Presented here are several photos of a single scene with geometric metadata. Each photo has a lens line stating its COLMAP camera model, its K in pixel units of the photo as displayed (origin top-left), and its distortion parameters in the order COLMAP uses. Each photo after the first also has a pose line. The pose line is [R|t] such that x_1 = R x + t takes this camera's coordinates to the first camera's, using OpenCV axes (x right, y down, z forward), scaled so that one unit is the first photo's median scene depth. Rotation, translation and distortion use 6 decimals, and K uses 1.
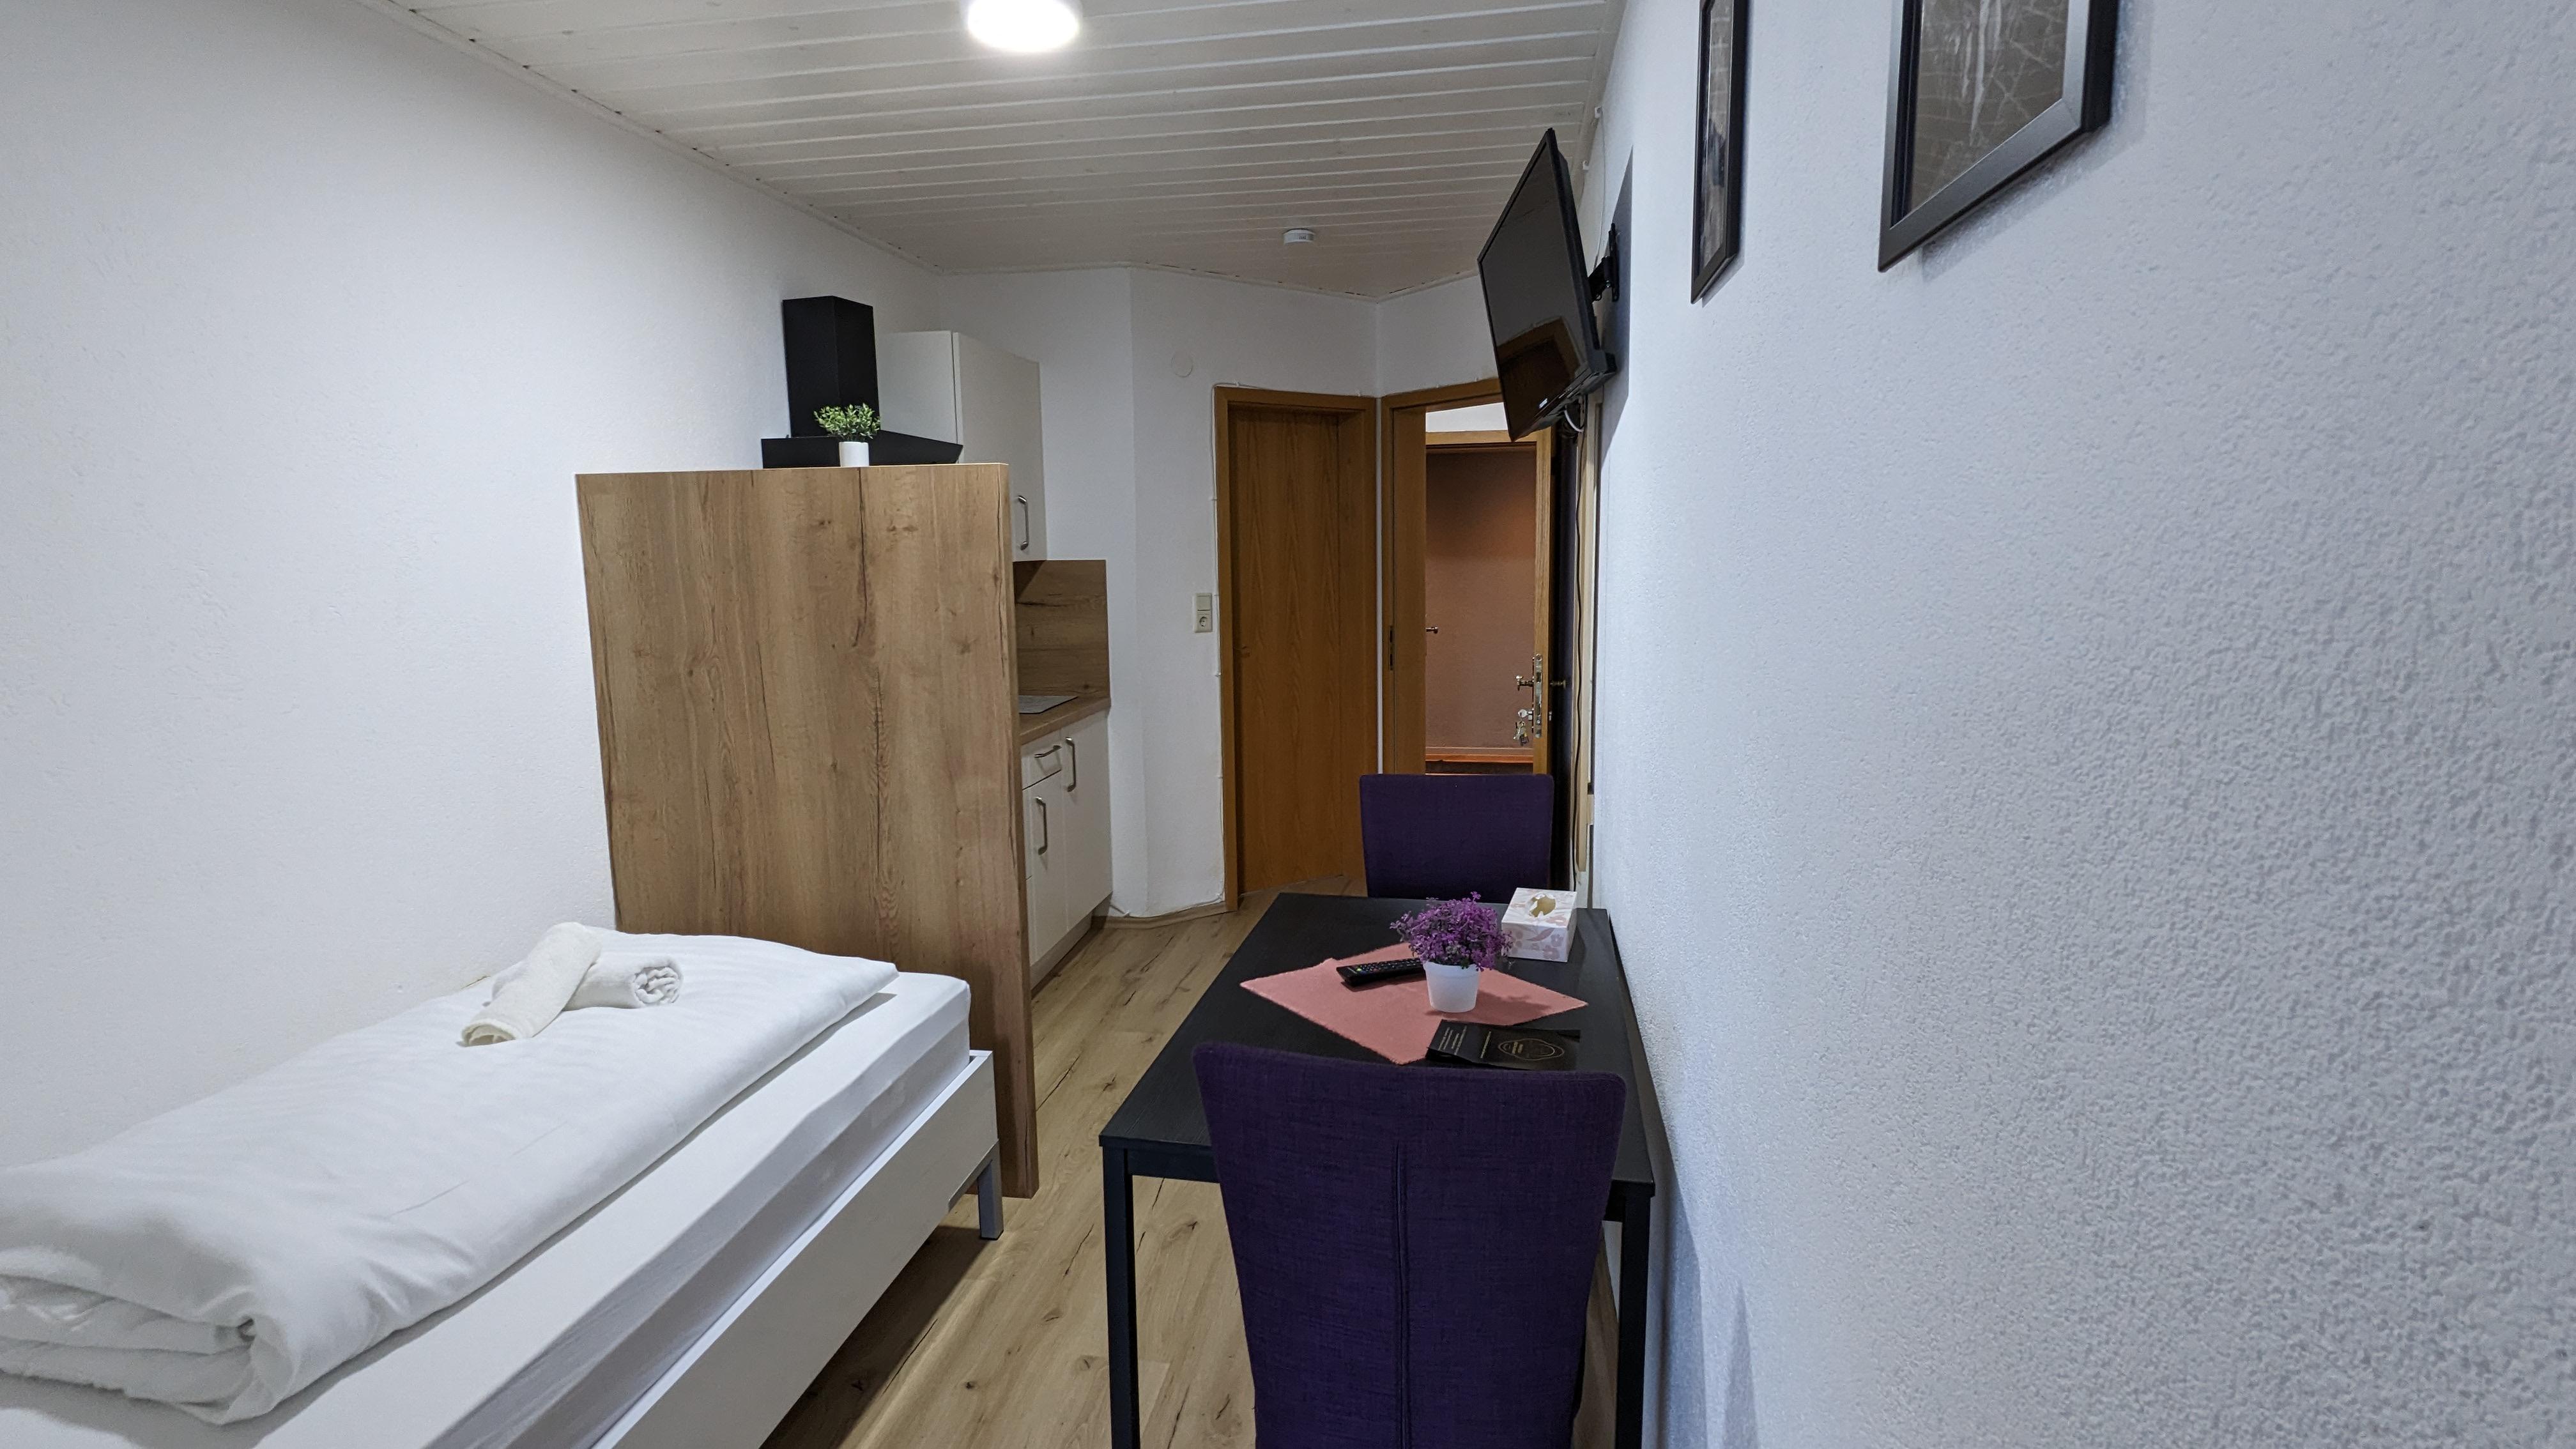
lens RADIAL K [[1239.8, 0, 1298.0], [0, 1239.8, 718.8], [0, 0, 1]] dist [-0.001518, 0.003562]
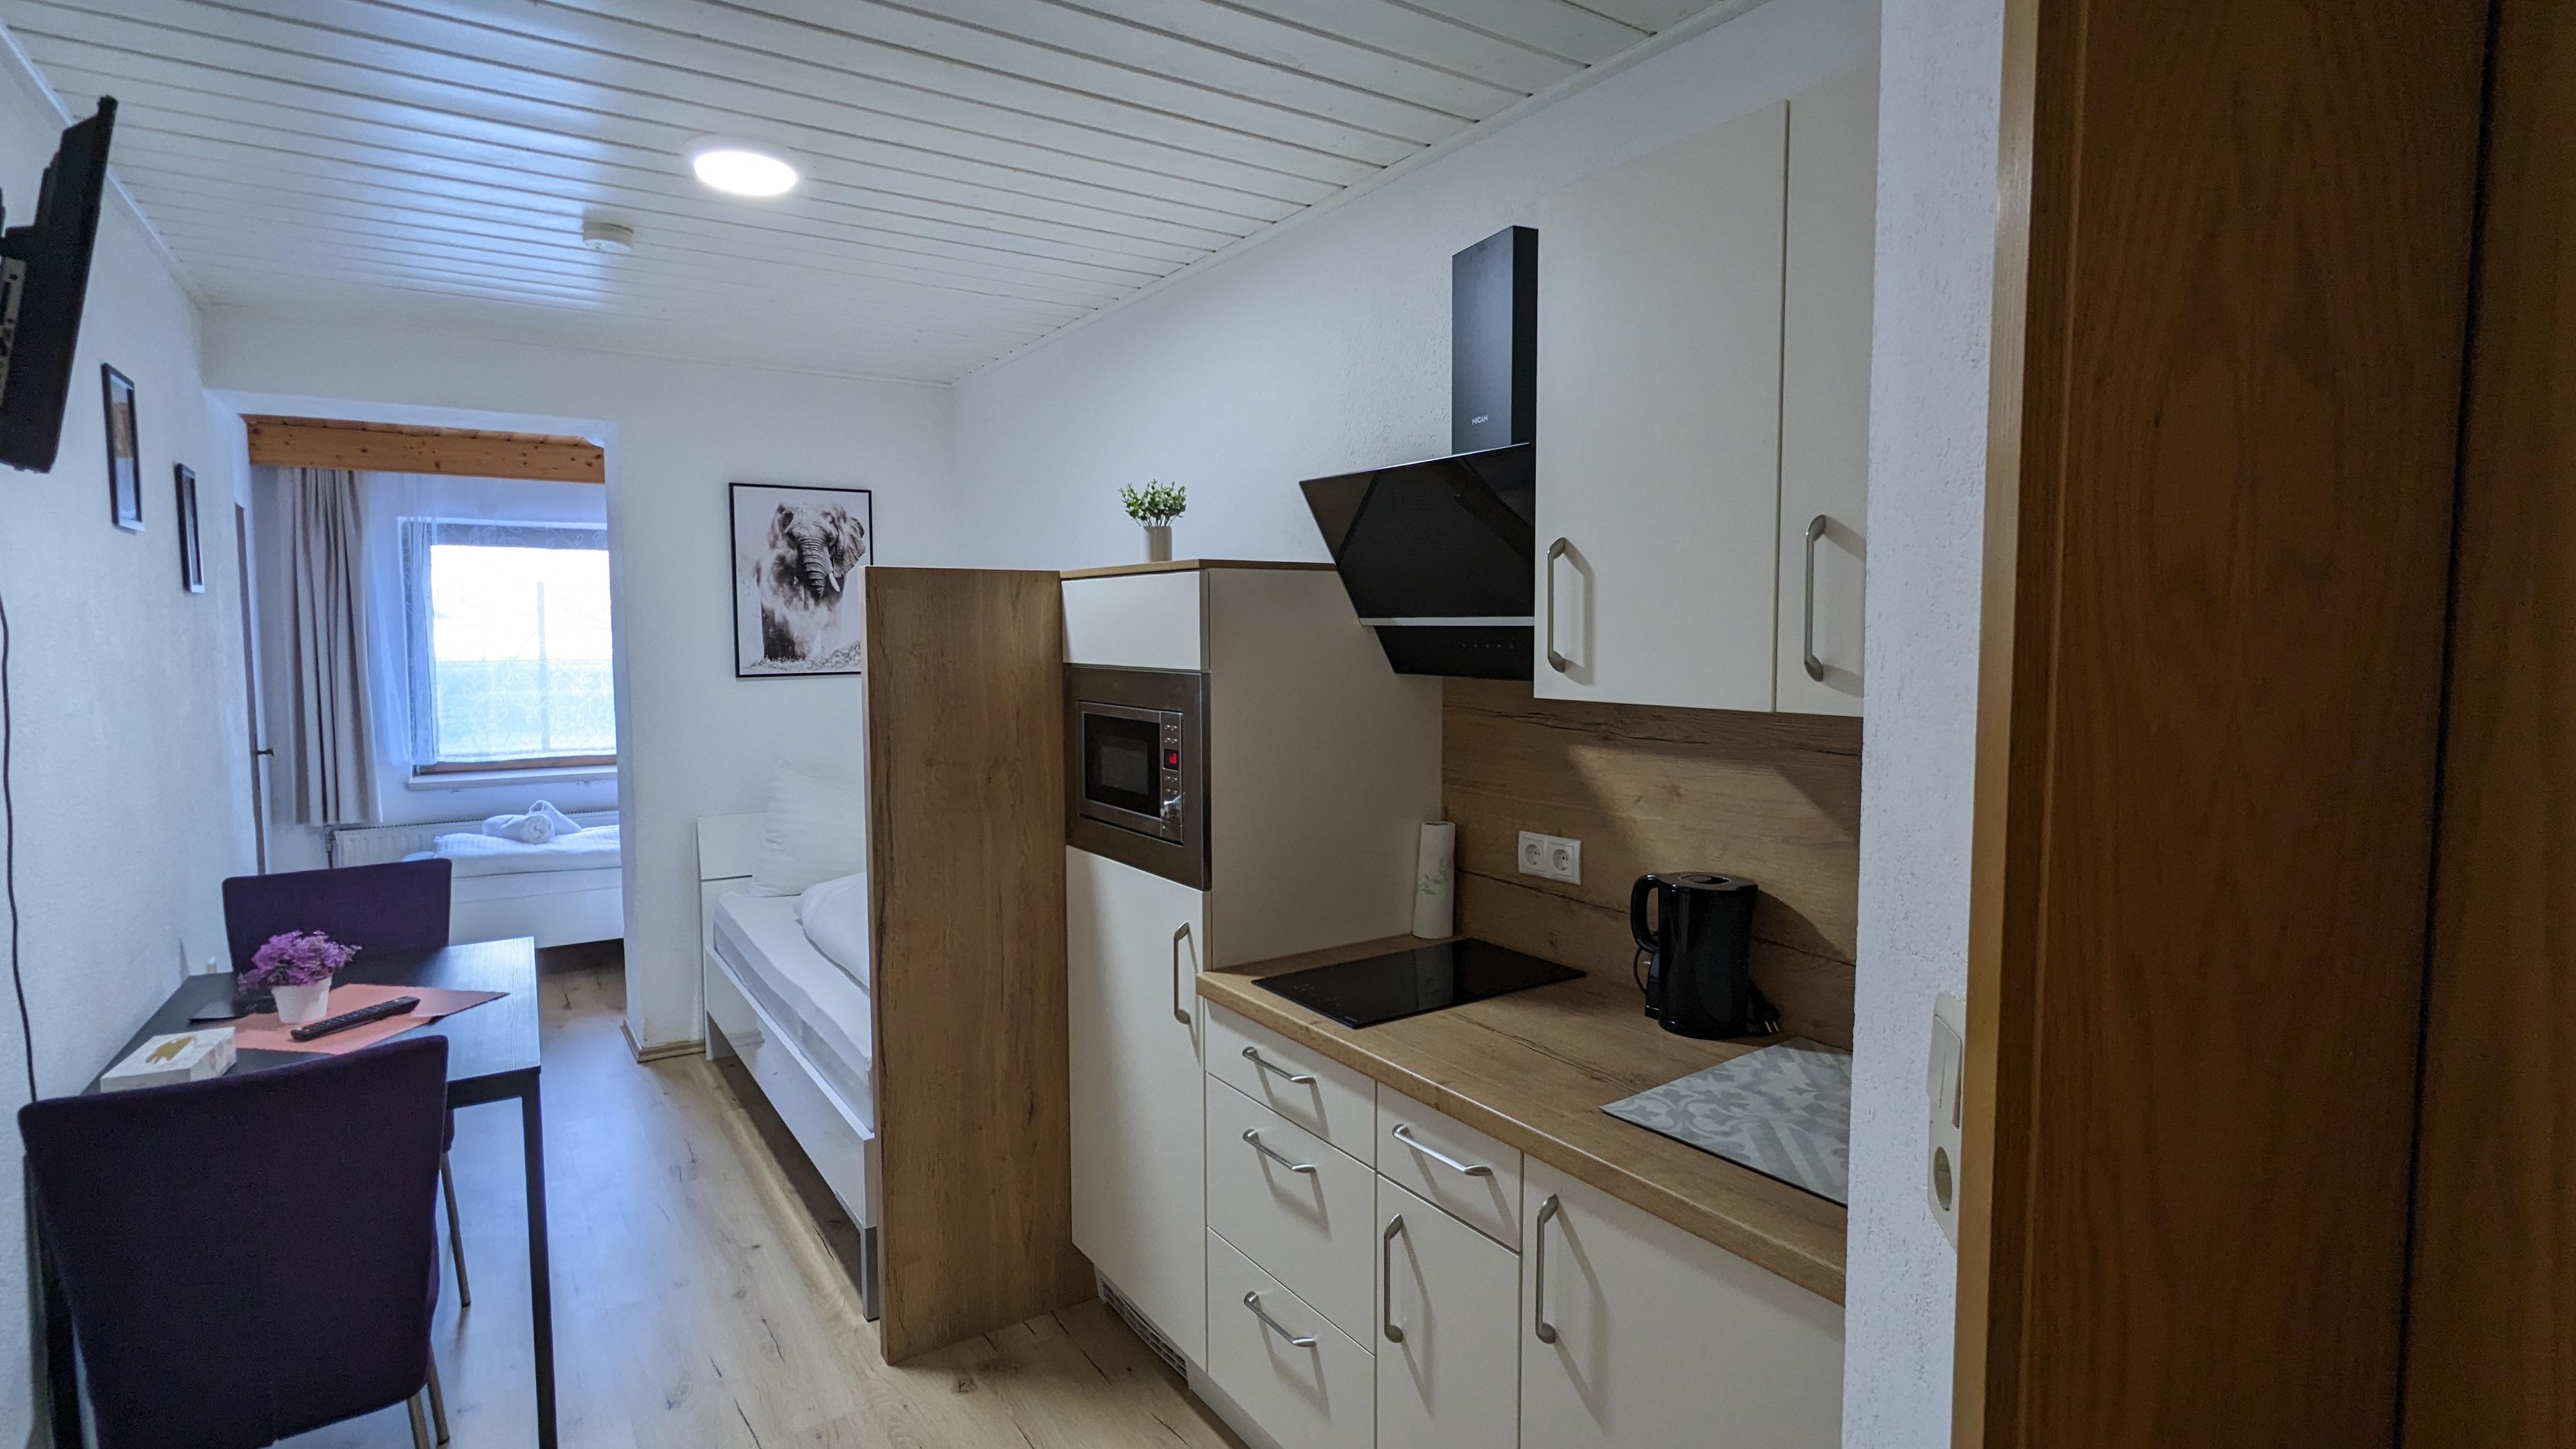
lens RADIAL K [[1239.8, 0, 1293.9], [0, 1239.8, 710.0], [0, 0, 1]] dist [-0.001518, 0.003562]
pose [[0.722773, -0.033998, 0.690249, -0.962898], [0.094250, 0.994306, -0.049718, -0.020852], [-0.684628, 0.100991, 0.721862, 0.154525]]
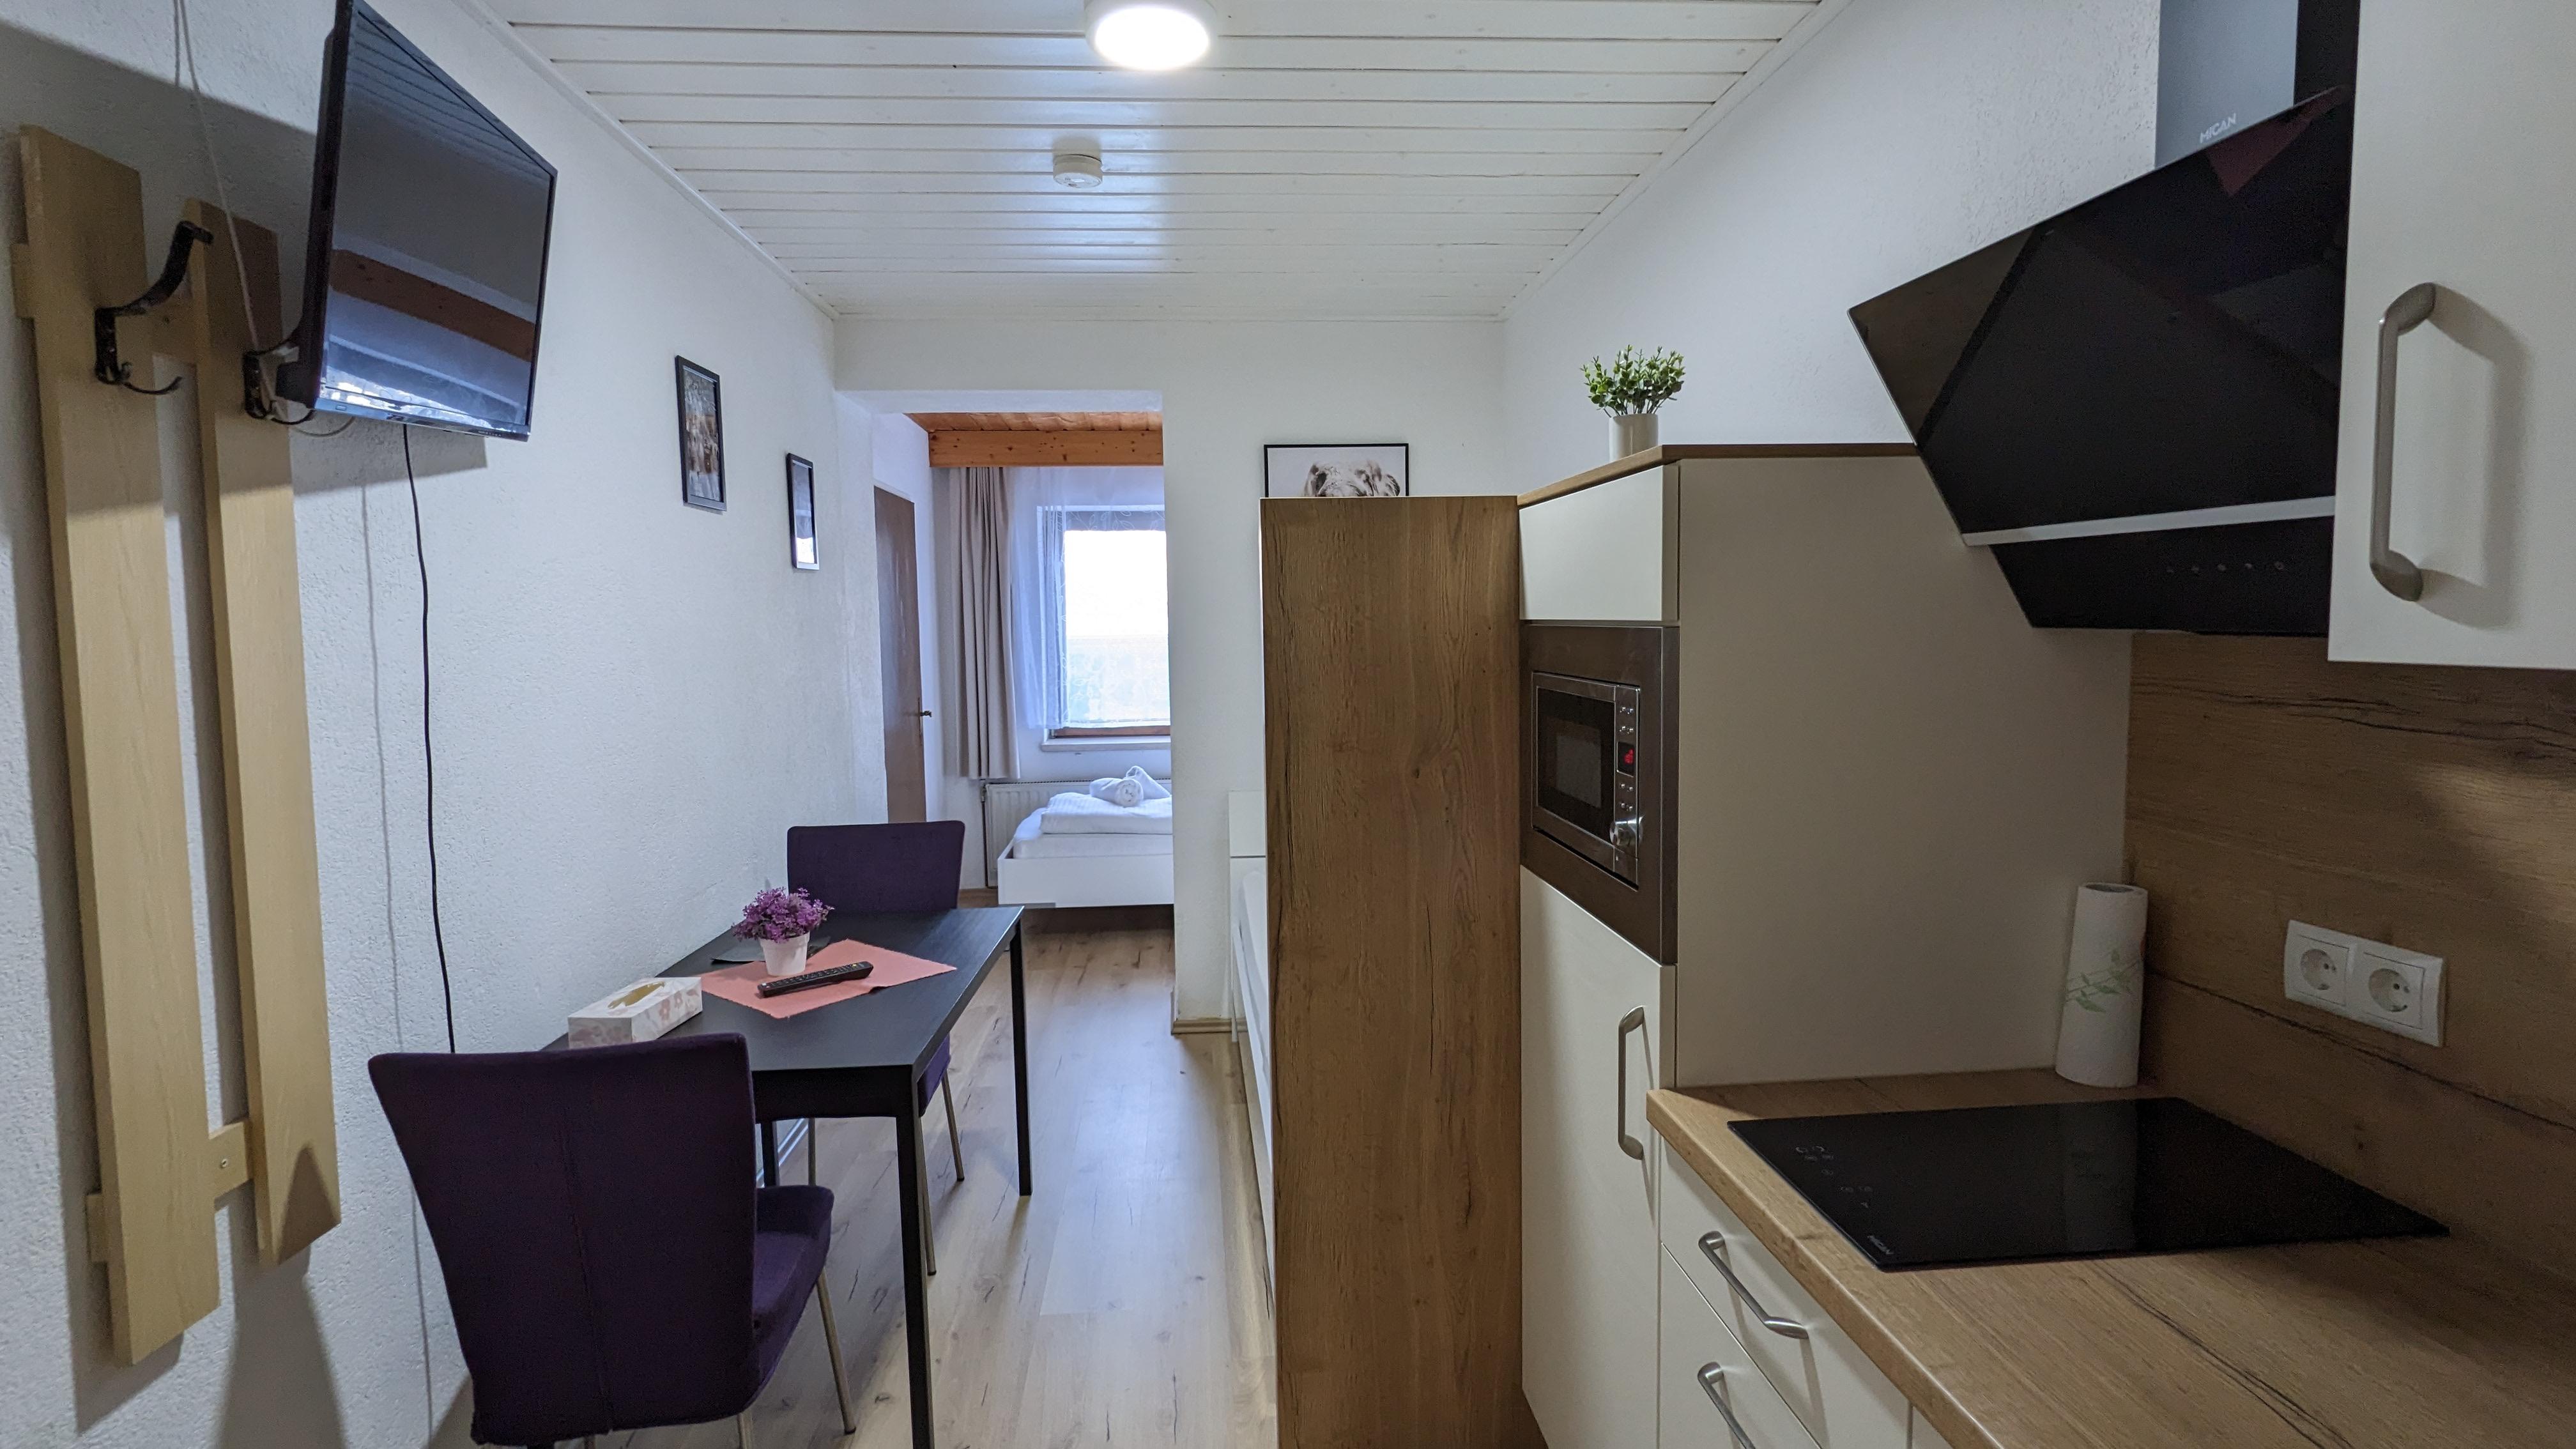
lens RADIAL K [[1239.8, 0, 1288.4], [0, 1239.8, 715.0], [0, 0, 1]] dist [-0.001518, 0.003562]
pose [[0.969073, -0.022701, 0.245727, -0.732882], [0.040240, 0.996969, -0.066590, -0.025160], [-0.243471, 0.074418, 0.967049, 0.314503]]
